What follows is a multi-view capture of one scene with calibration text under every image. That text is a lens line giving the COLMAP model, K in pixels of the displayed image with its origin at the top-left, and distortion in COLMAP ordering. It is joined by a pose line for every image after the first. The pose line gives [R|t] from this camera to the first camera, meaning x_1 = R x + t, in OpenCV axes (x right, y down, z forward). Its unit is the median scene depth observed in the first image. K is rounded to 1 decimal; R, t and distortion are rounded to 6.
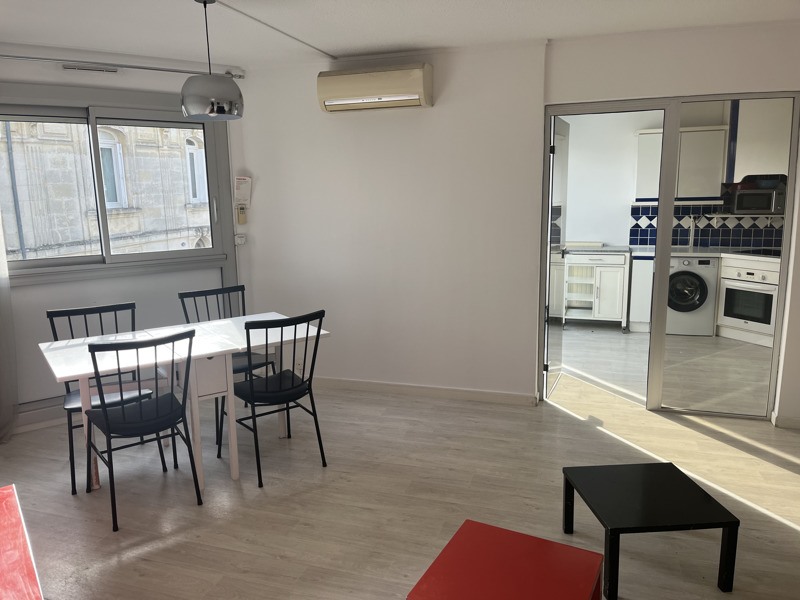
lens RADIAL K [[601.5, 0, 396.5], [0, 601.5, 296.9], [0, 0, 1]] dist [0.002825, -0.007981]
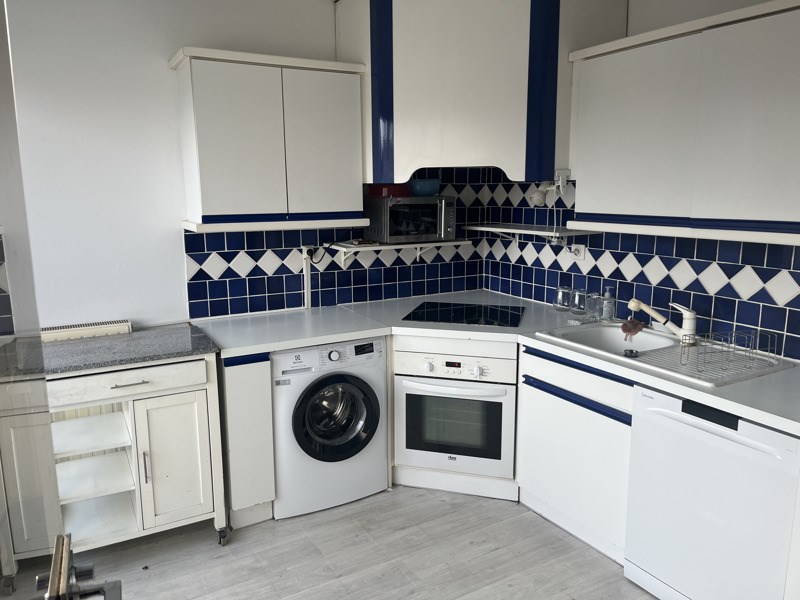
lens RADIAL K [[601.5, 0, 396.5], [0, 601.5, 296.9], [0, 0, 1]] dist [0.002825, -0.007981]
pose [[0.673947, -0.110365, 0.730490, 0.183076], [0.120302, 0.991976, 0.038882, -0.111829], [-0.728919, 0.061675, 0.681816, 0.644575]]
